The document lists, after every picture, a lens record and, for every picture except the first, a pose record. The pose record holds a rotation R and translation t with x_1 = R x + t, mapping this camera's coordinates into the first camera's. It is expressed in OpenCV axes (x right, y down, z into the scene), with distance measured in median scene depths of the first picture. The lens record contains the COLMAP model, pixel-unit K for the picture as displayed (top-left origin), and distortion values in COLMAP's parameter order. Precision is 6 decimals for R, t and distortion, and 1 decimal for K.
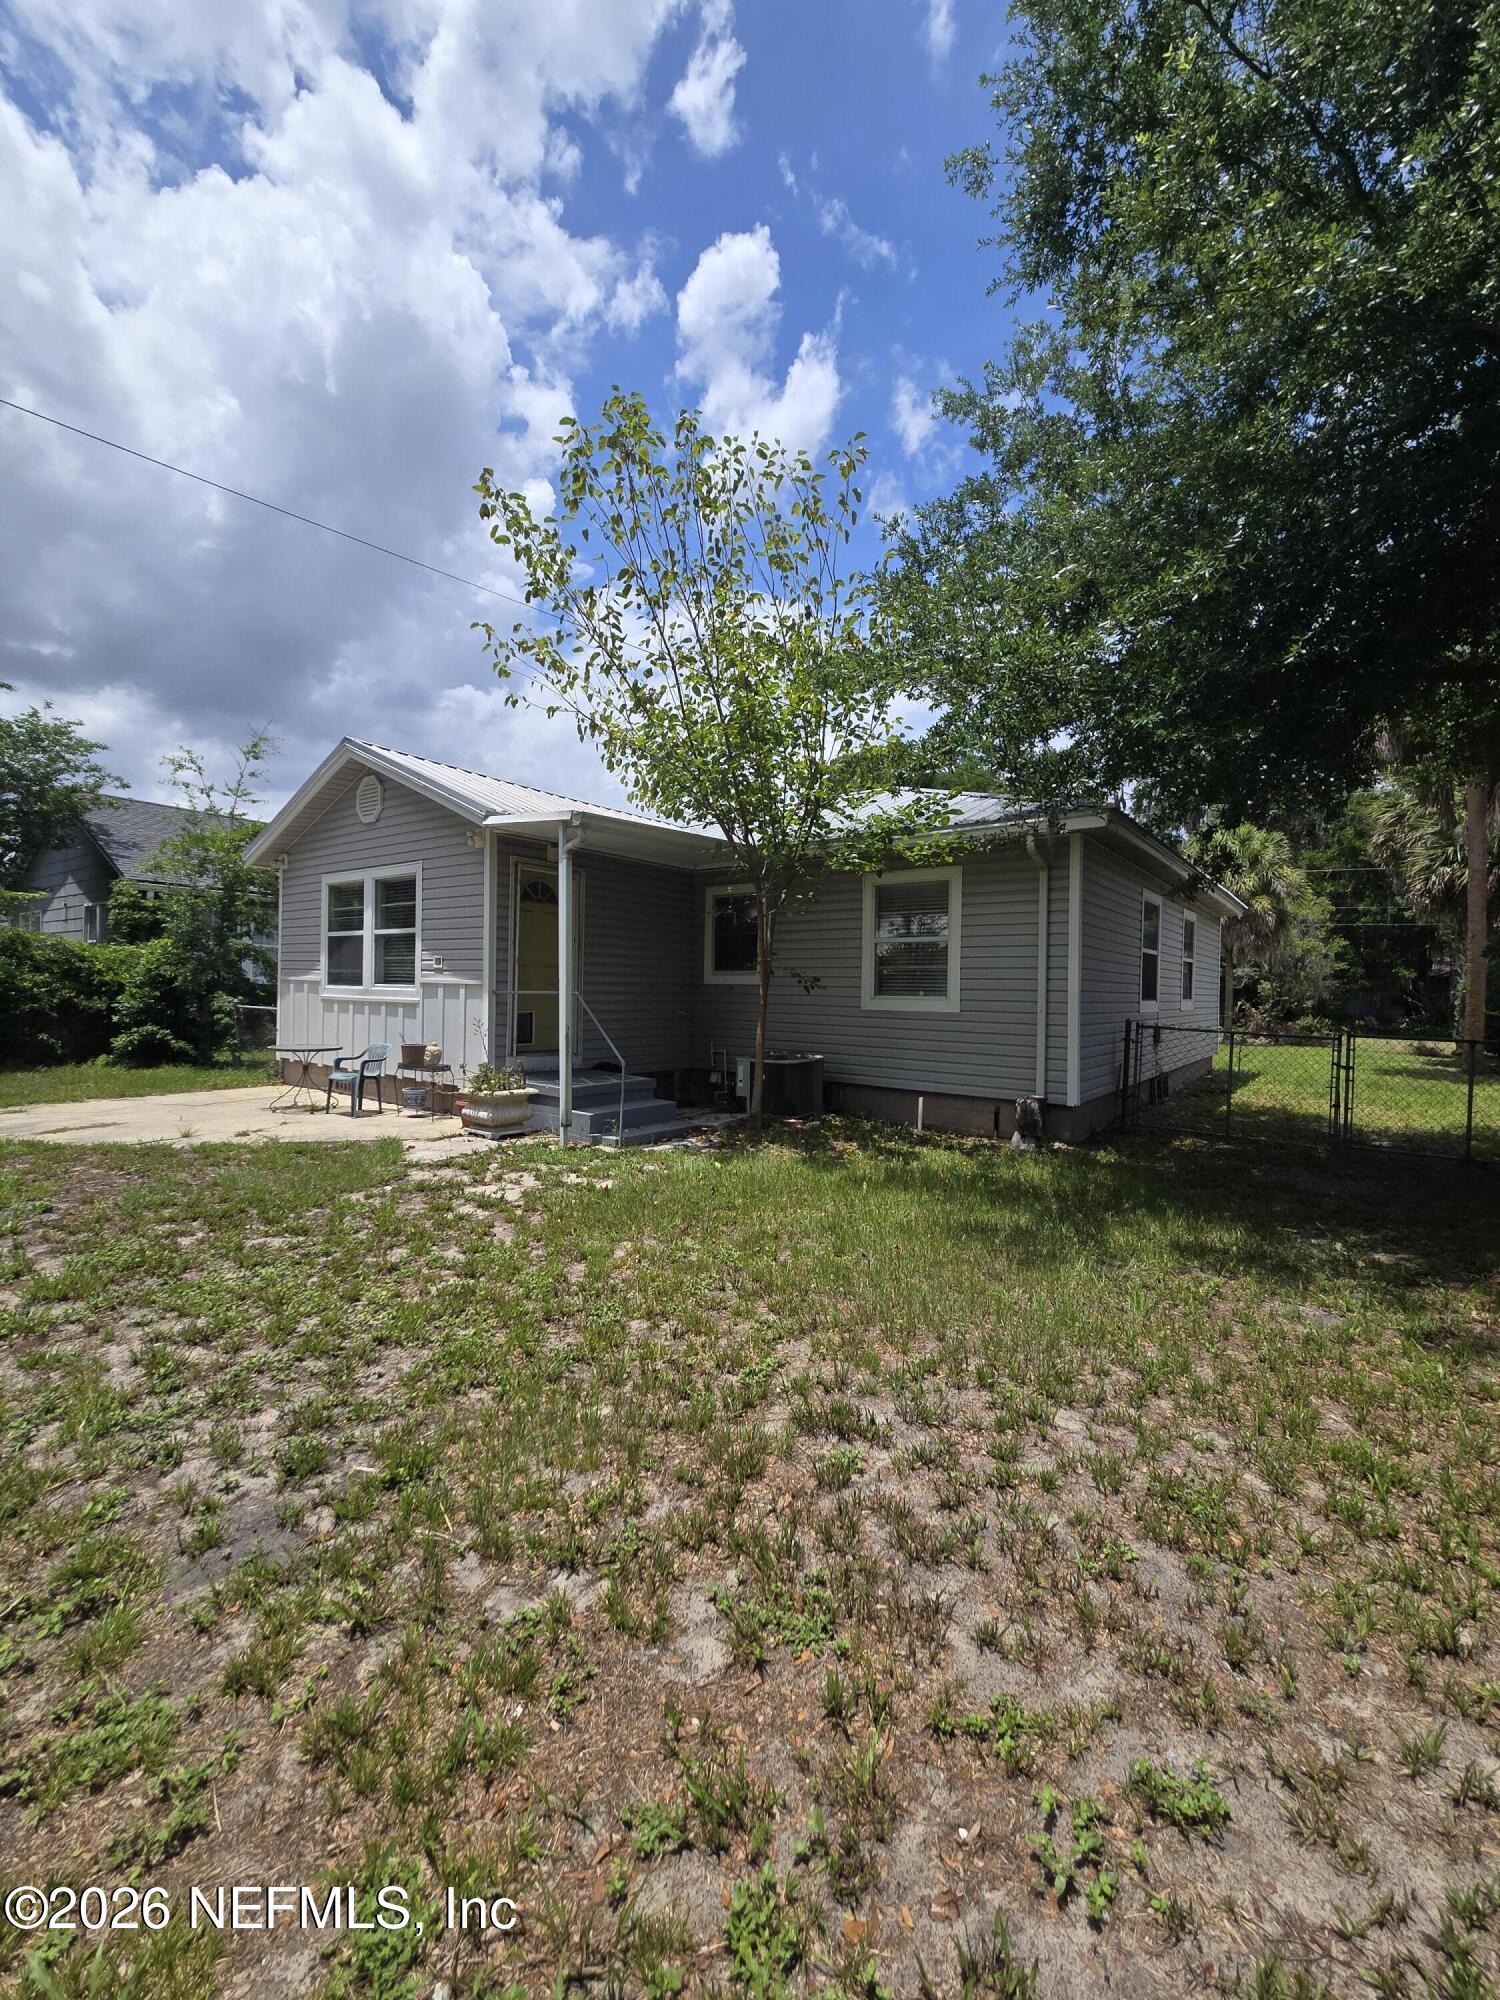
lens RADIAL K [[858.8, 0, 750.1], [0, 858.8, 944.3], [0, 0, 1]] dist [-0.001263, -0.000001]
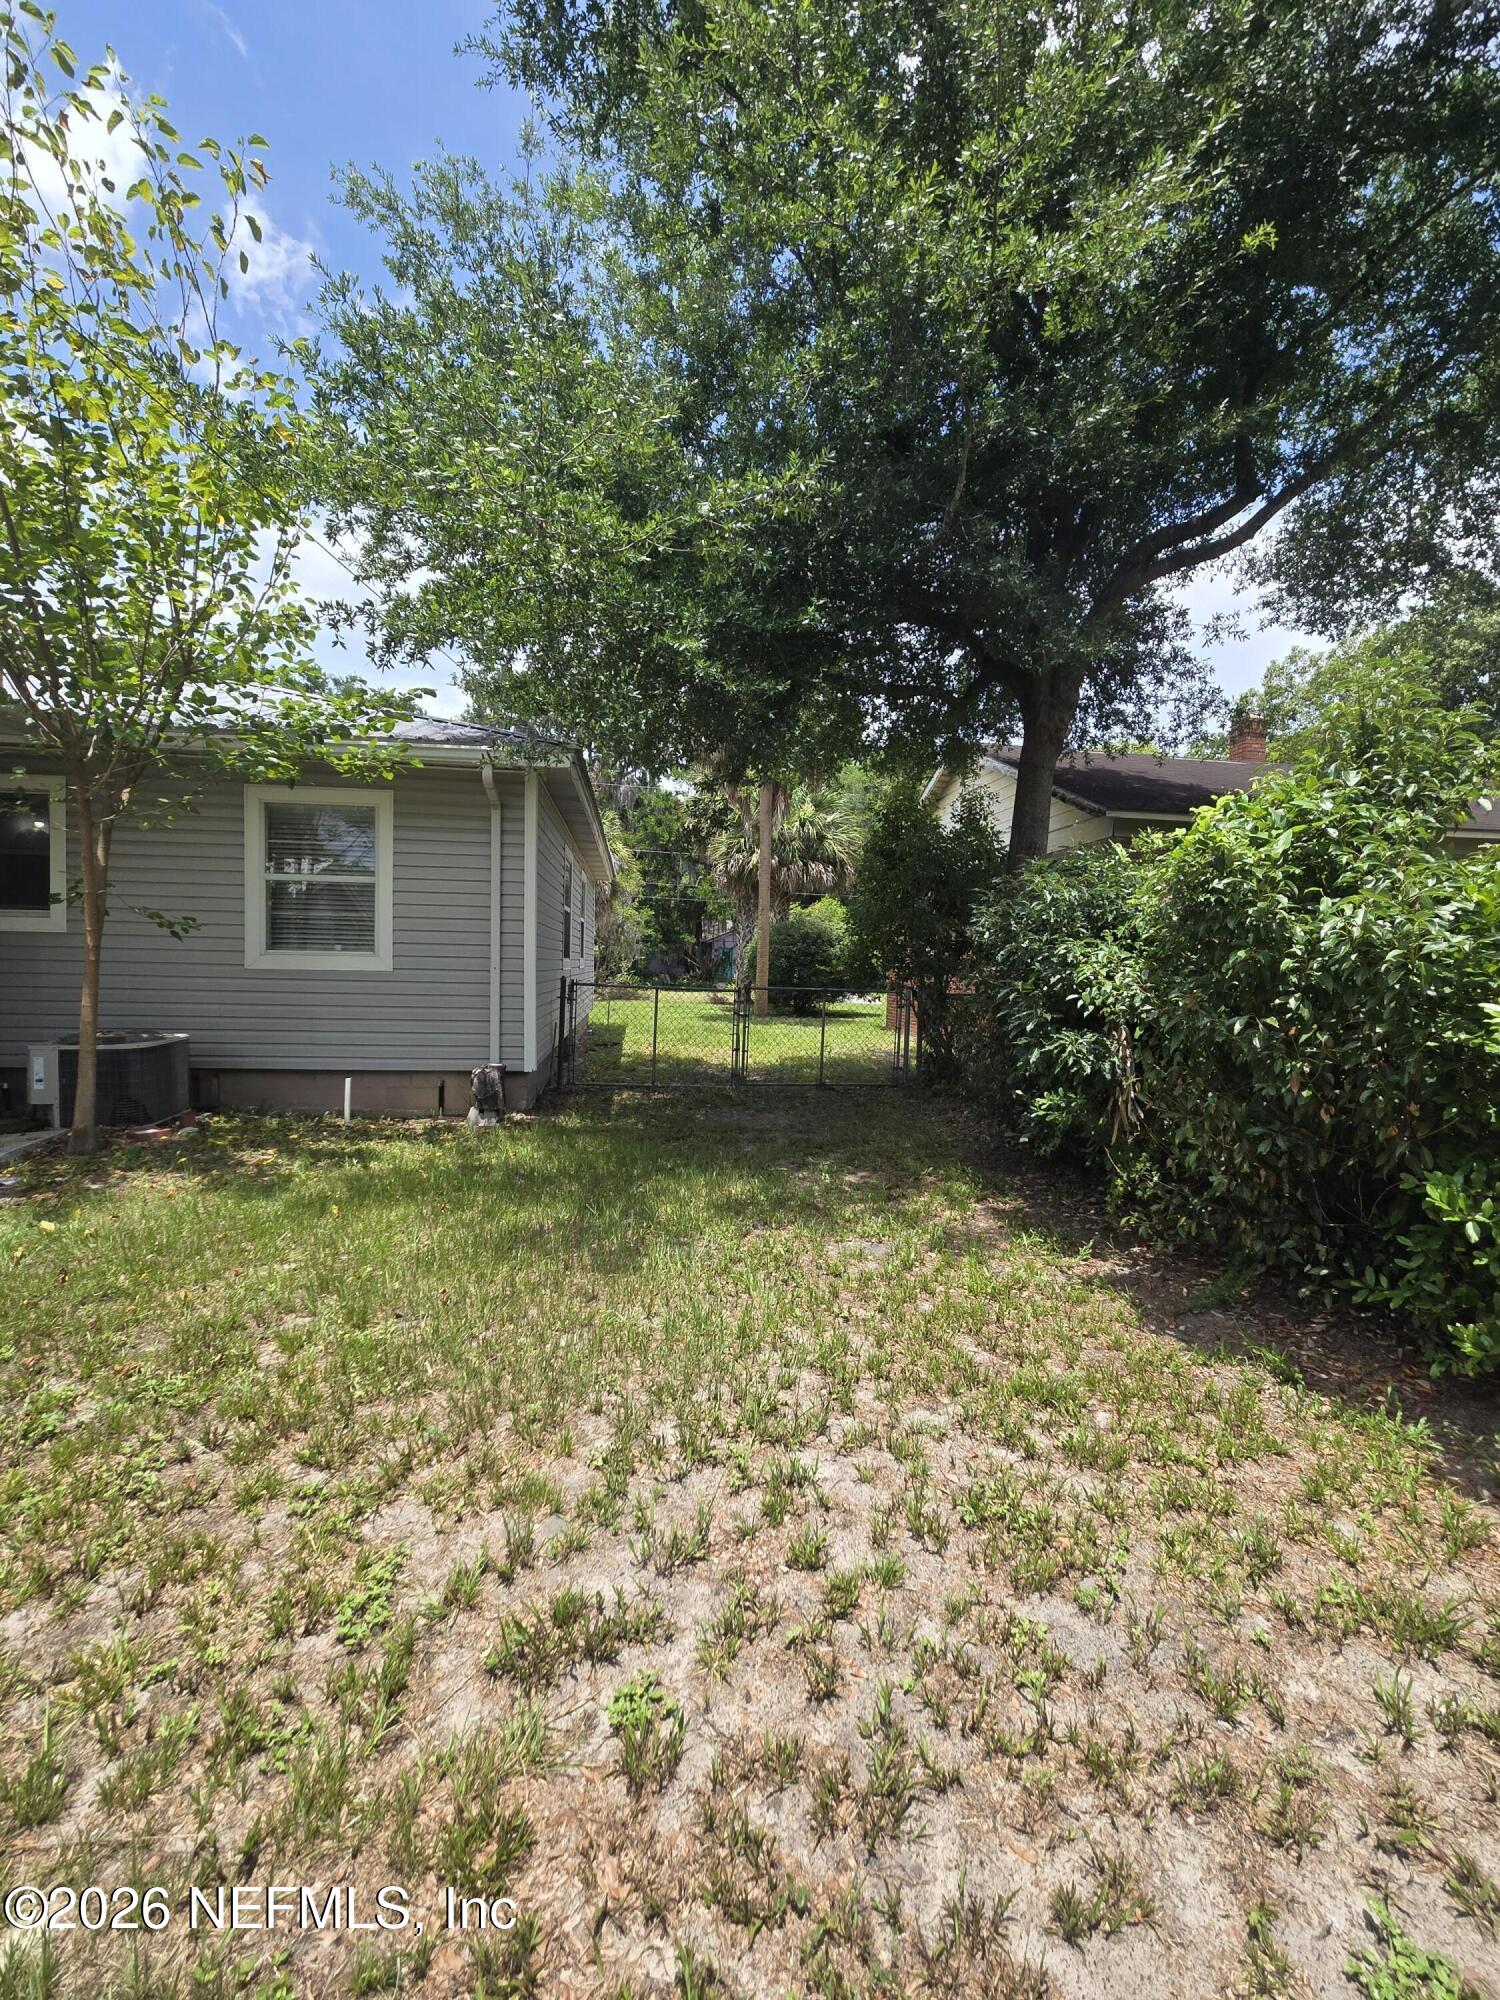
lens RADIAL K [[830.1, 0, 748.4], [0, 830.1, 977.4], [0, 0, 1]] dist [-0.000722, -0.000245]
pose [[0.698740, -0.013384, 0.715250, -0.173835], [-0.044963, 0.997027, 0.062582, 0.042656], [-0.713961, -0.075888, 0.696061, 0.423212]]
